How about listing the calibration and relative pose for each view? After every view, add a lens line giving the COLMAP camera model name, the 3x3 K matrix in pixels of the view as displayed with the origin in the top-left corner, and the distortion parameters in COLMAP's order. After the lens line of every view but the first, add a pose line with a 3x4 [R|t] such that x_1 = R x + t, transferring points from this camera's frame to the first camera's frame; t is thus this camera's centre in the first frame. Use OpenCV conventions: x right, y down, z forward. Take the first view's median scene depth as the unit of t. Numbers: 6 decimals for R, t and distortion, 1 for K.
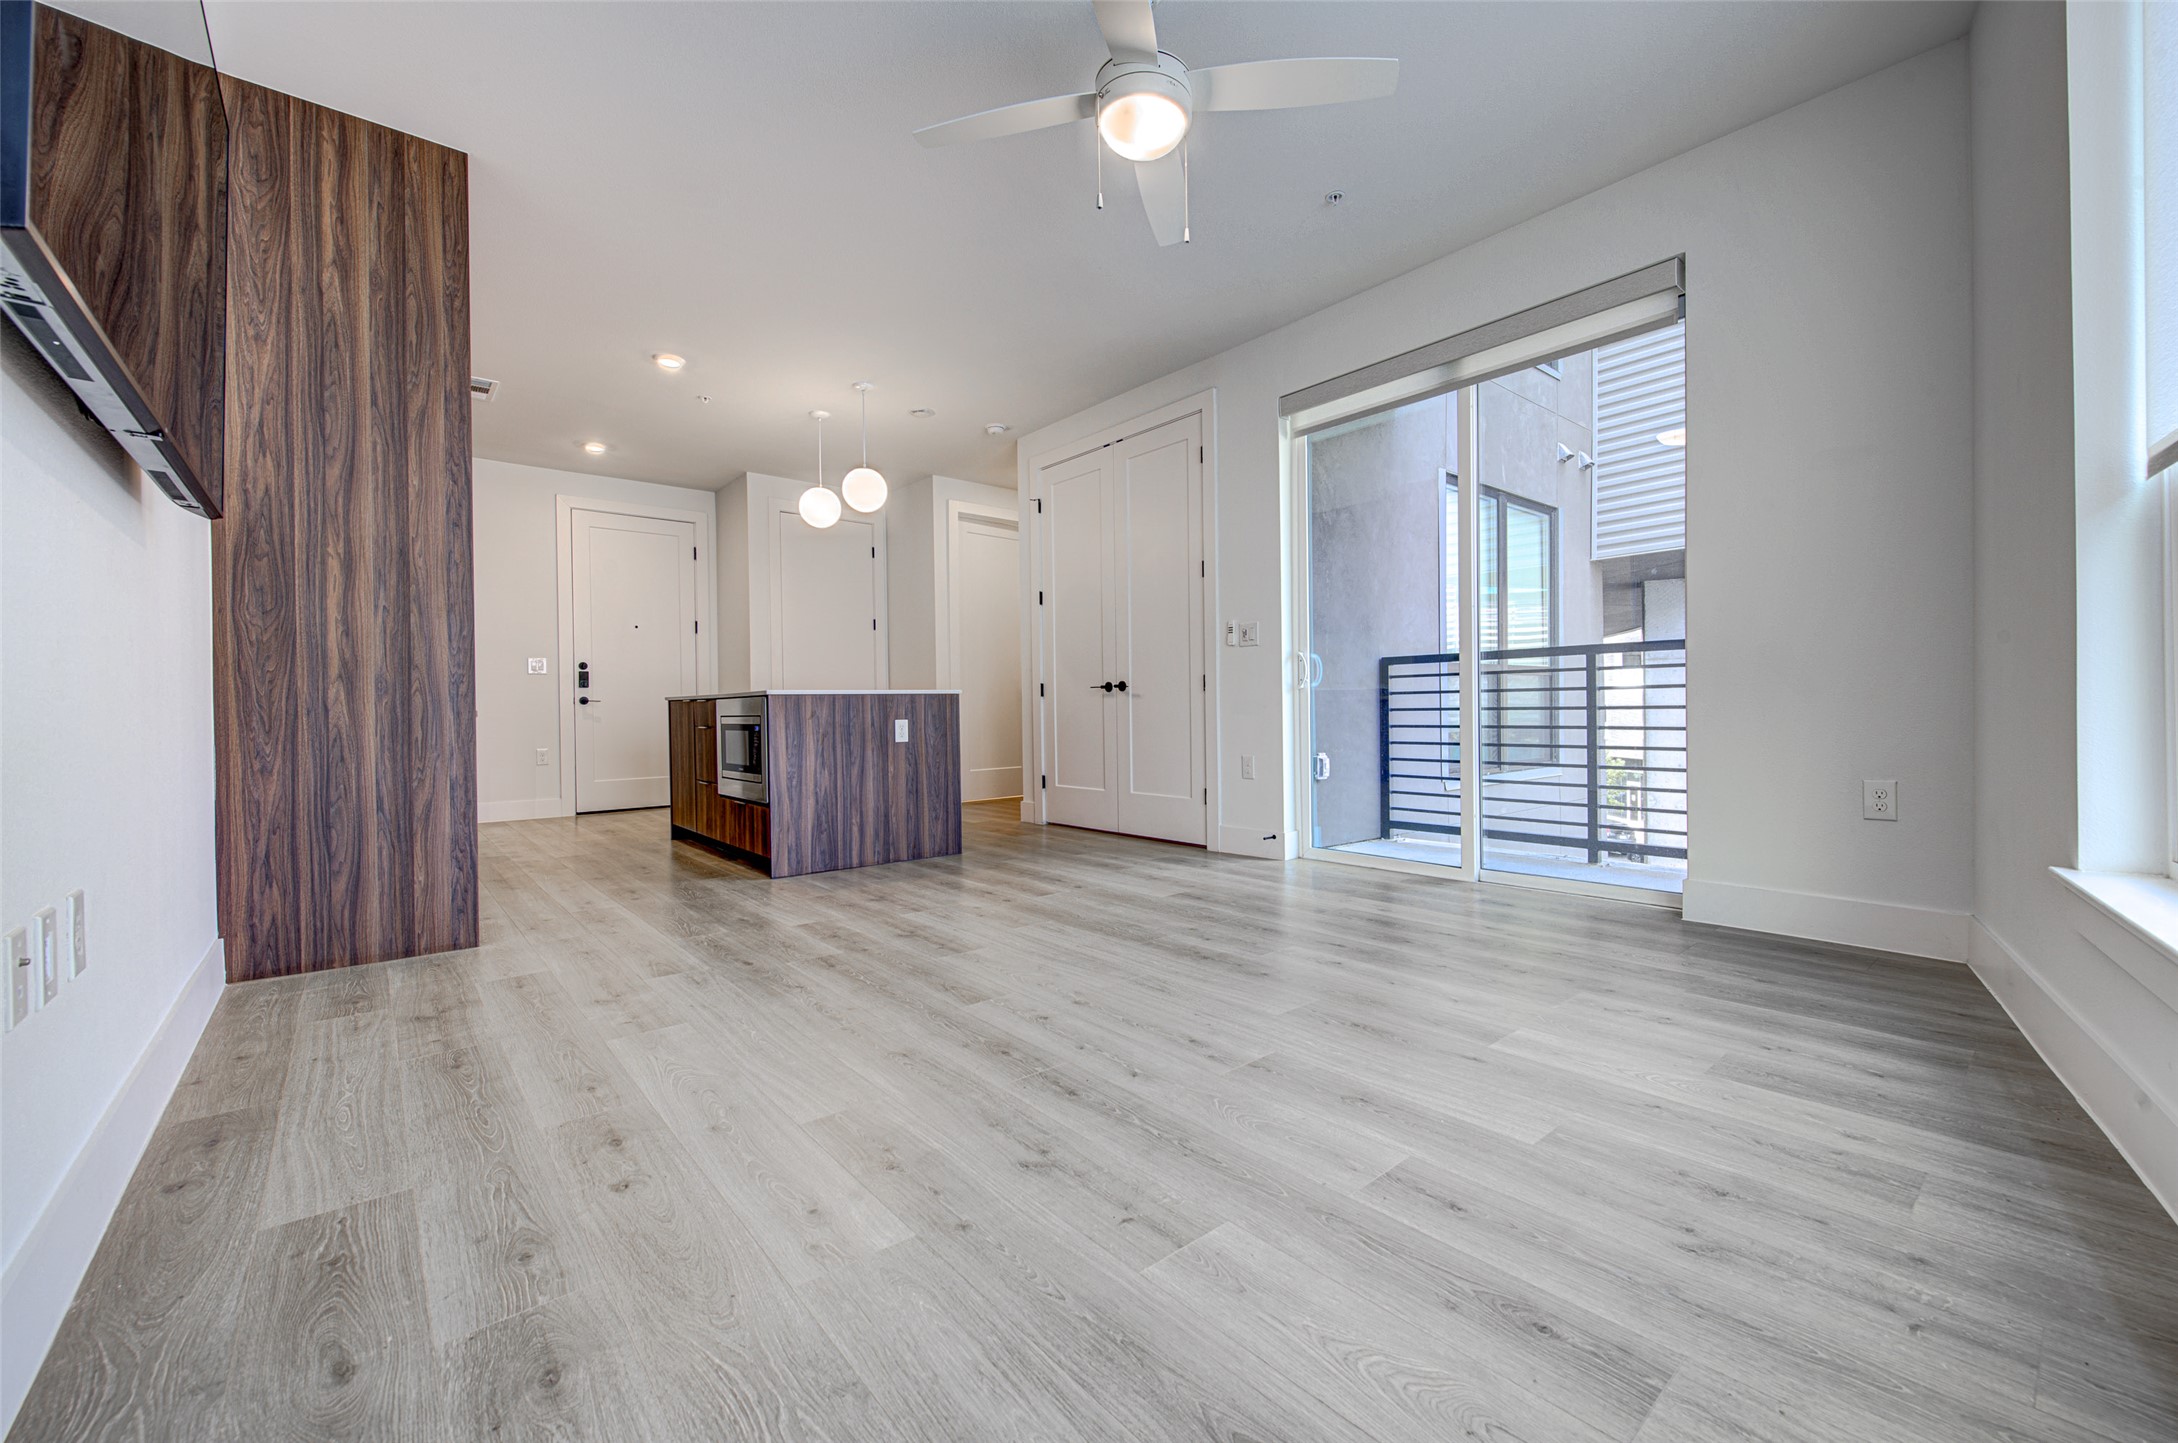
lens RADIAL K [[869.5, 0, 1103.9], [0, 869.5, 711.0], [0, 0, 1]] dist [0.000665, -0.000434]
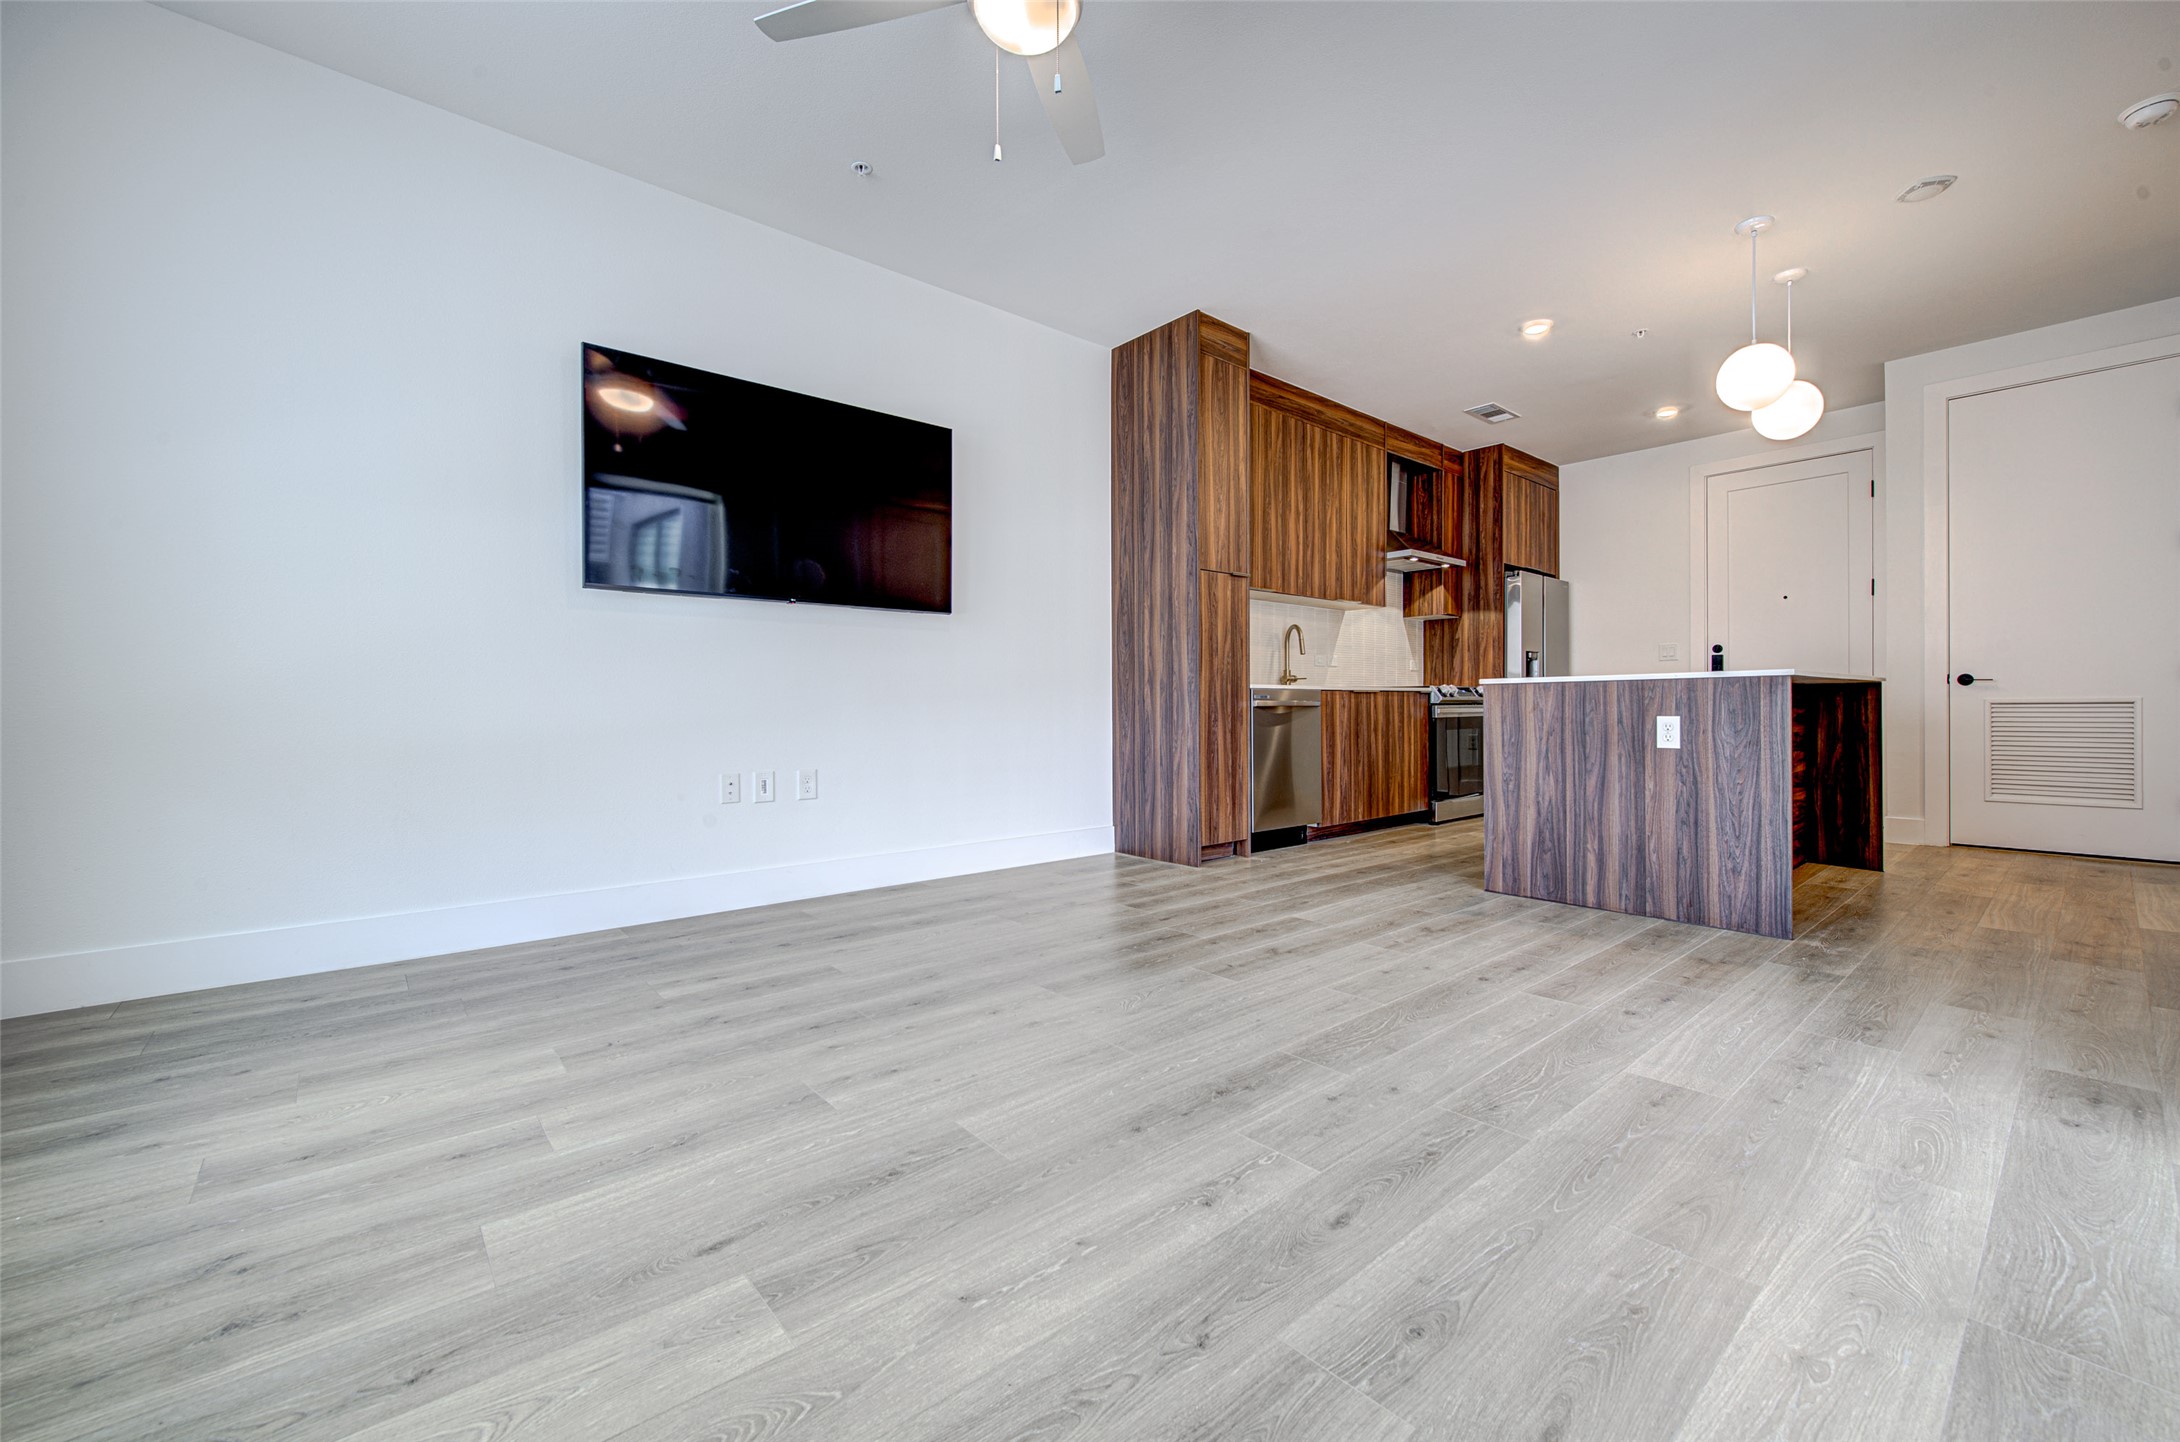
lens RADIAL K [[870.3, 0, 1104.9], [0, 870.3, 710.5], [0, 0, 1]] dist [0.000665, -0.000434]
pose [[0.009975, 0.017152, -0.999803, 0.728278], [0.002600, 0.999849, 0.017179, -0.012074], [0.999947, -0.002771, 0.009929, 0.868796]]
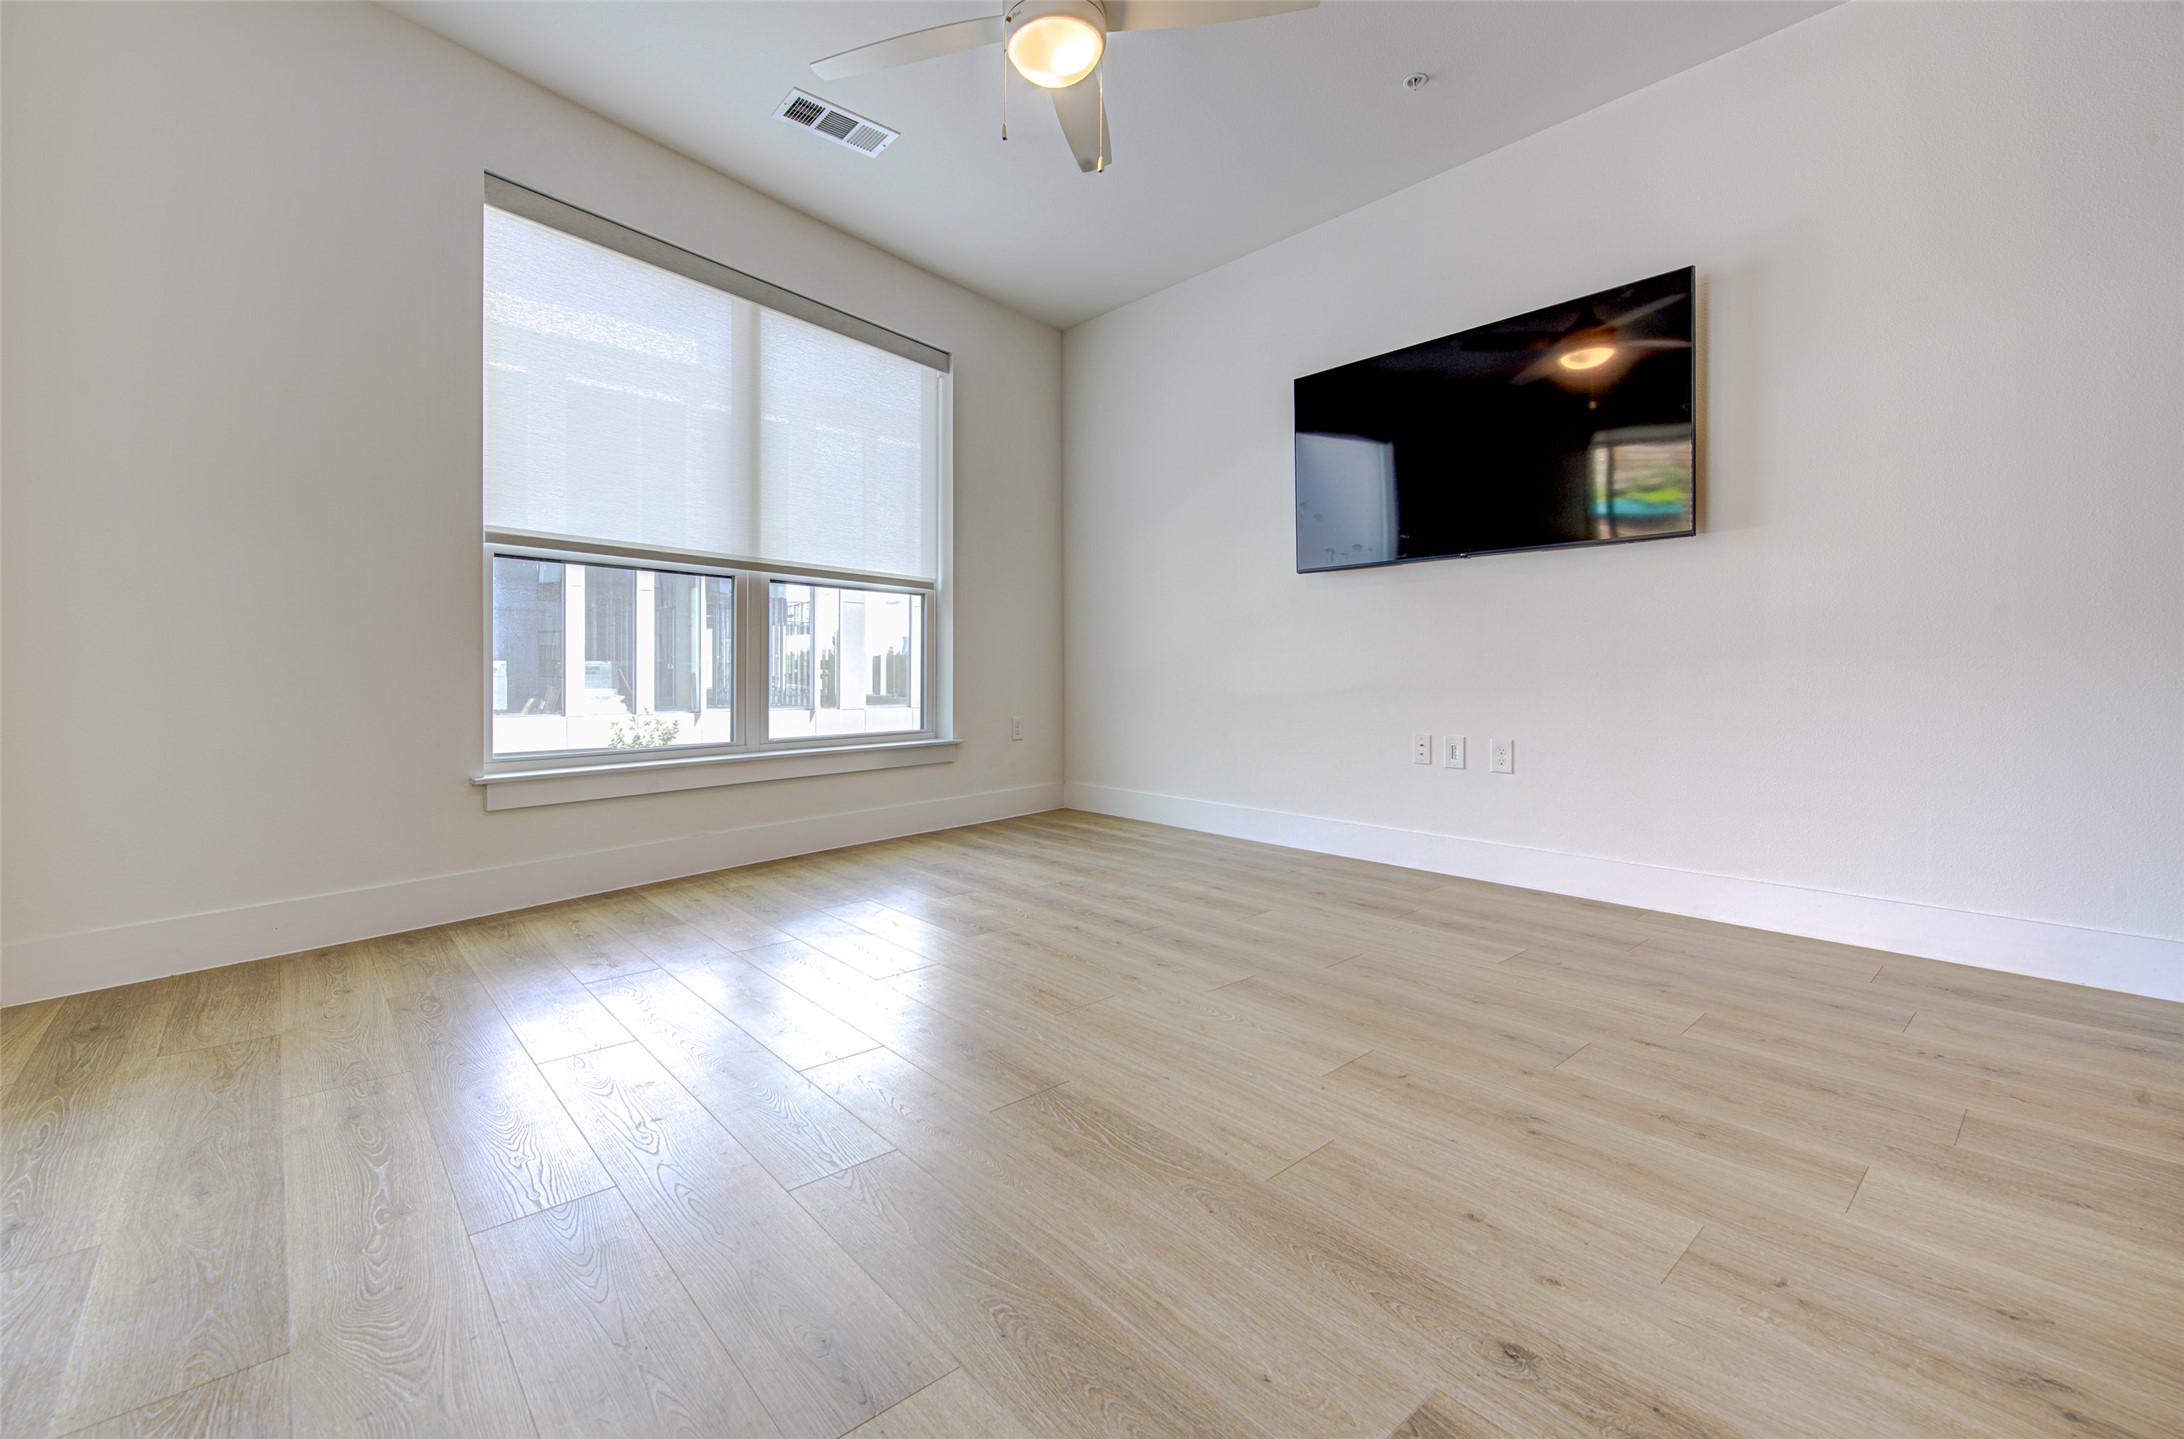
lens RADIAL K [[912.1, 0, 1067.7], [0, 912.1, 668.5], [0, 0, 1]] dist [0.000460, -0.000276]
pose [[-0.999838, 0.009990, -0.014987, 0.043366], [0.009976, 0.999950, 0.000997, -0.003513], [0.014997, 0.000847, -0.999887, 1.622907]]
